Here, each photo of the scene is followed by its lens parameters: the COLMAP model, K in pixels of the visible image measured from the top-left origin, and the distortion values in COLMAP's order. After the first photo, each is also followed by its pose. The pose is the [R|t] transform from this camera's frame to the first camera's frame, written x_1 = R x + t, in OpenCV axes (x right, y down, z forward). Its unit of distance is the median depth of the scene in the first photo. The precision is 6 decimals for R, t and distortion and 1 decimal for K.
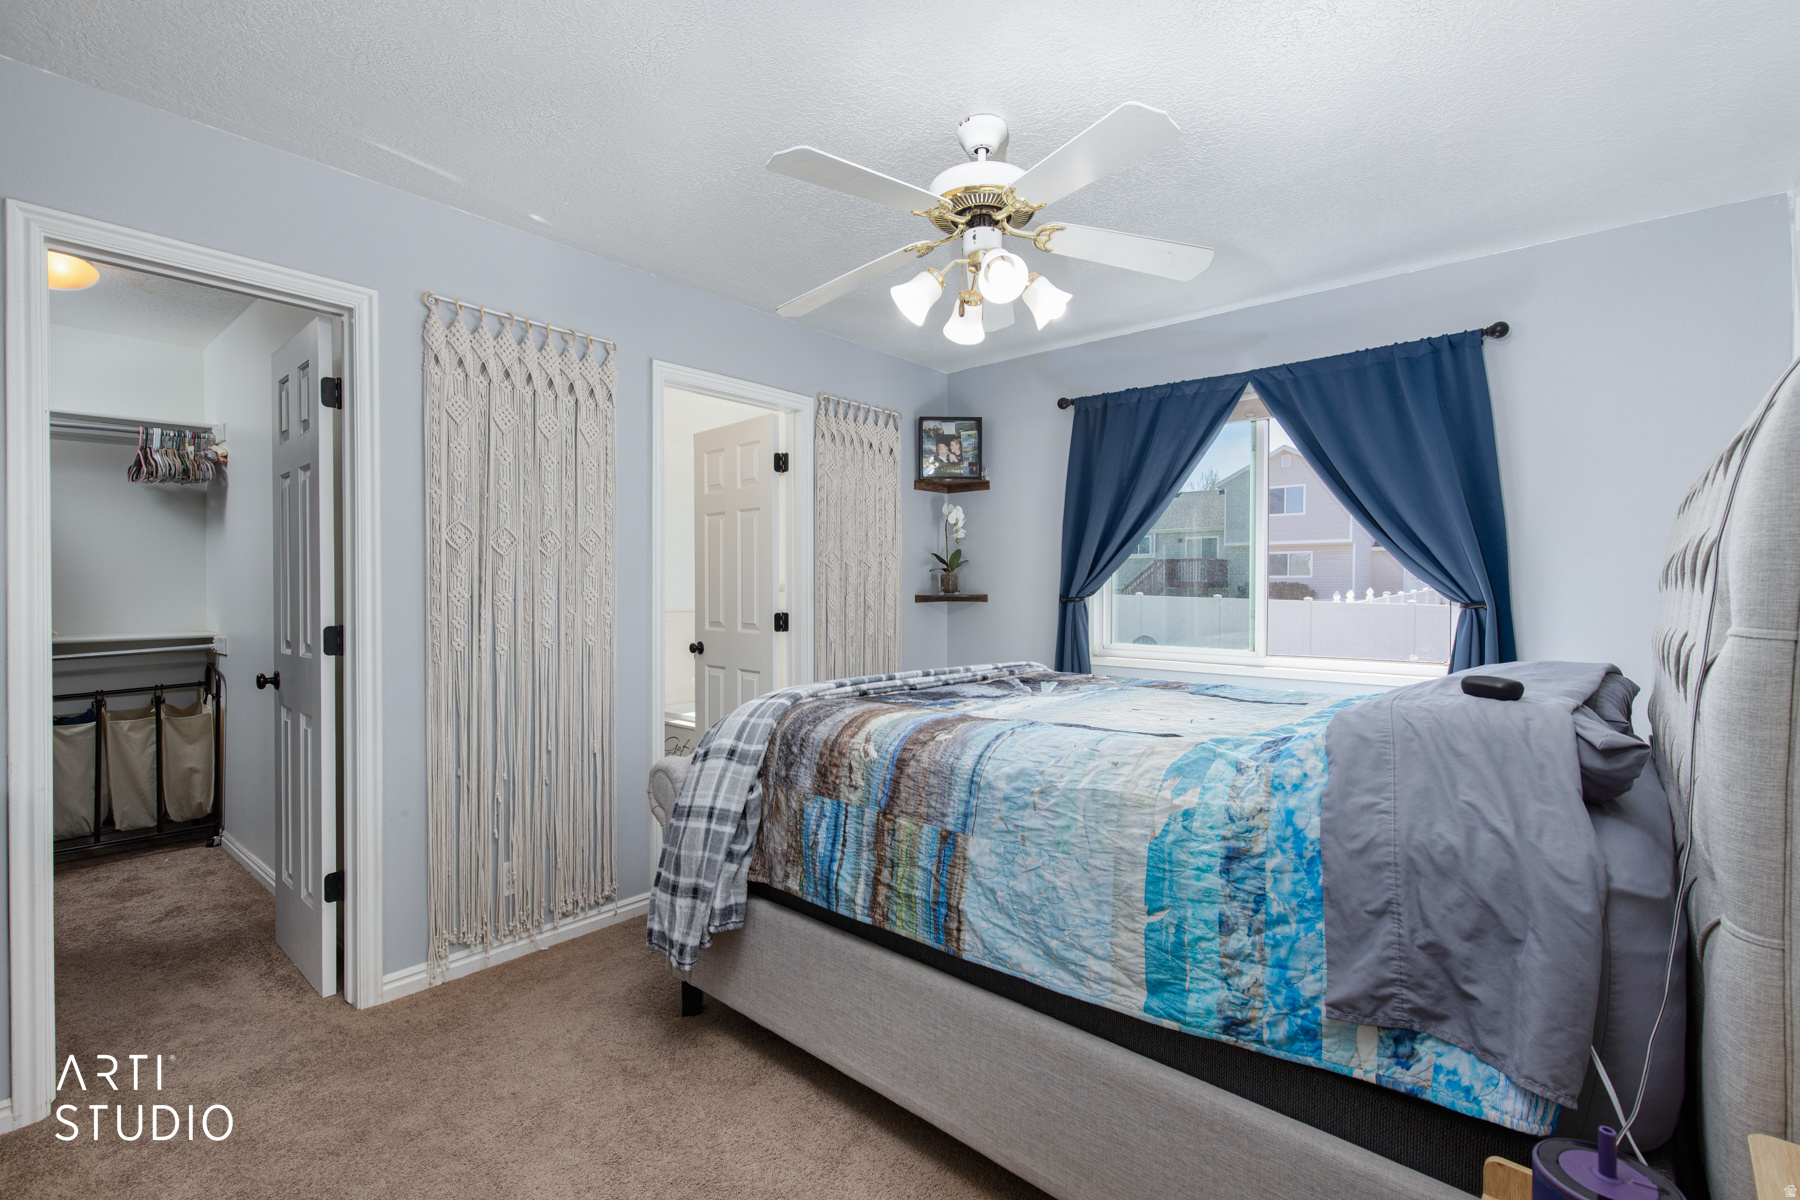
lens RADIAL K [[806.9, 0, 907.9], [0, 806.9, 596.4], [0, 0, 1]] dist [0.005674, 0.000529]
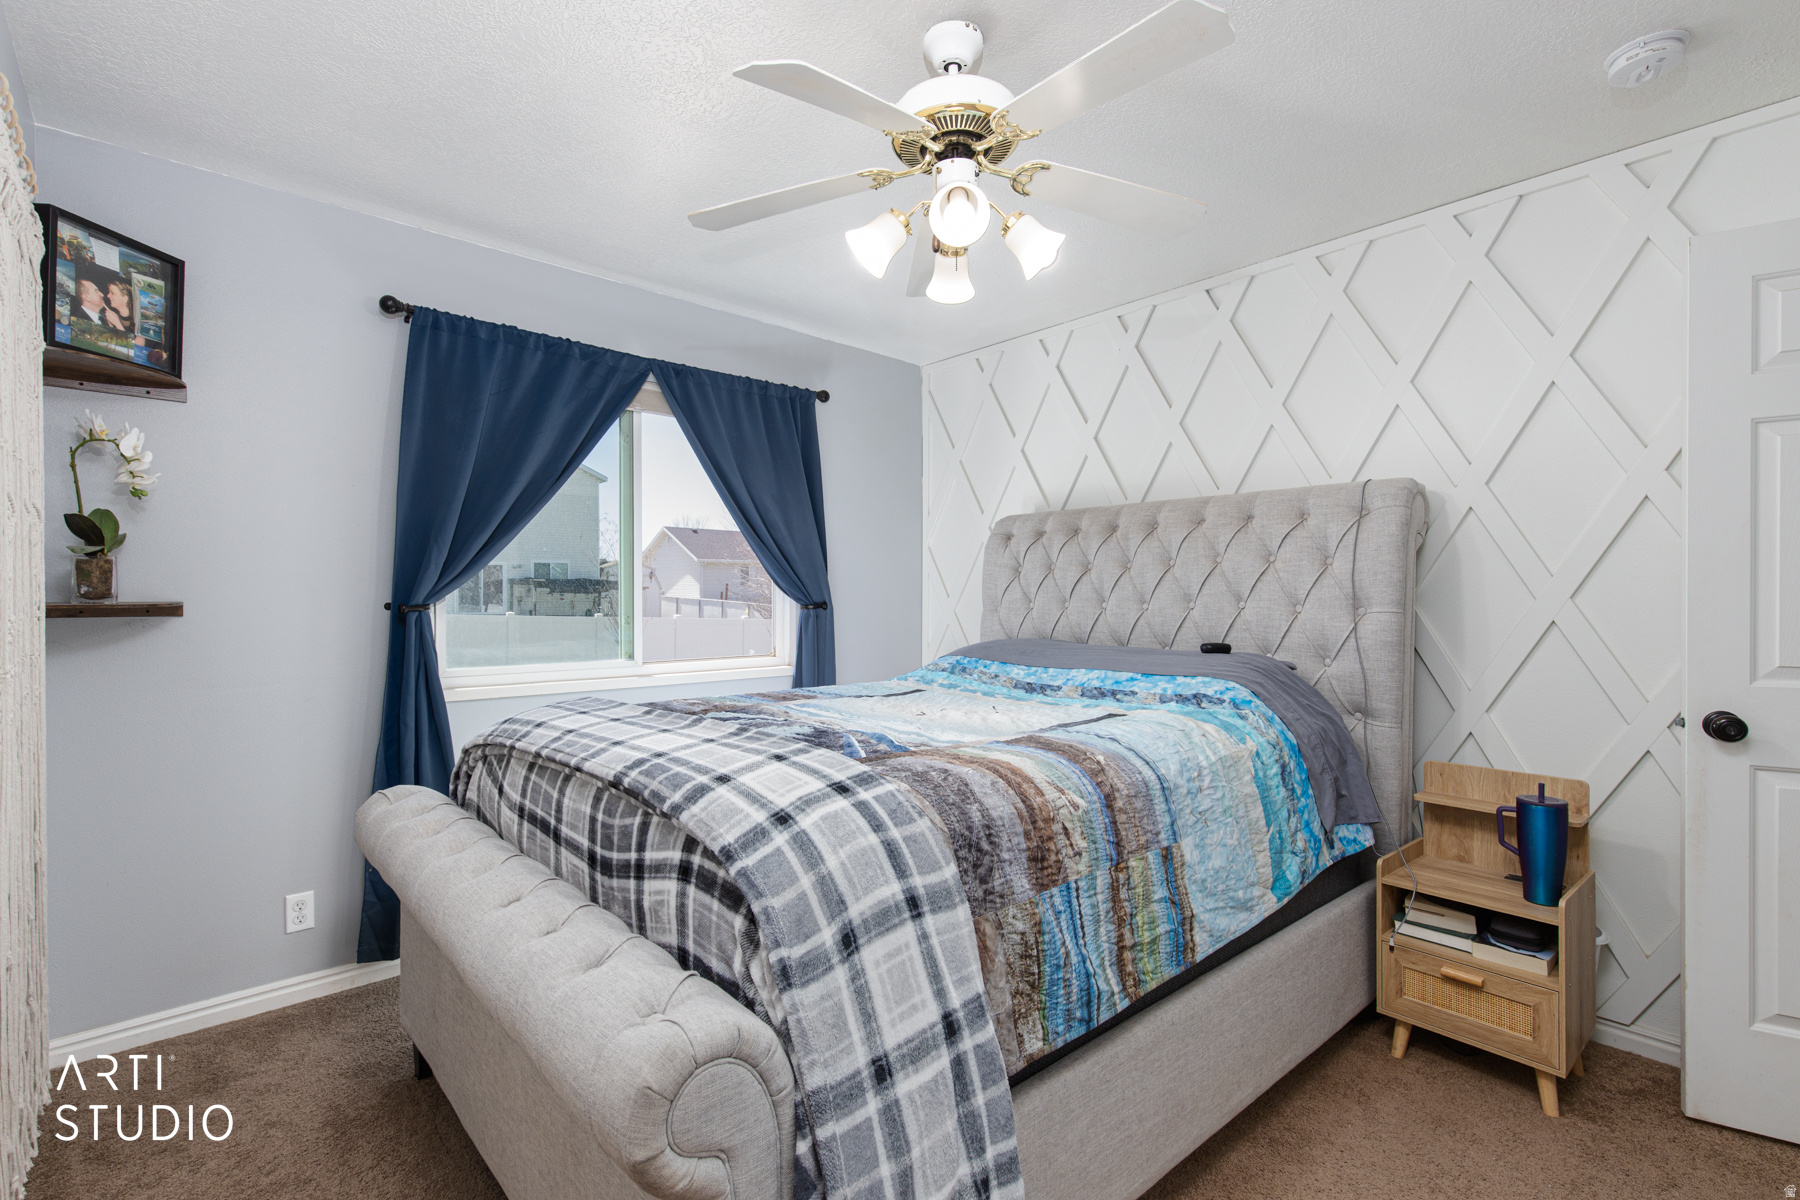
lens RADIAL K [[806.9, 0, 904.7], [0, 806.9, 603.6], [0, 0, 1]] dist [0.005674, 0.000529]
pose [[0.125319, -0.008381, 0.992081, -0.768957], [0.006913, 0.999947, 0.007574, -0.004079], [-0.992092, 0.005909, 0.125371, 0.982173]]
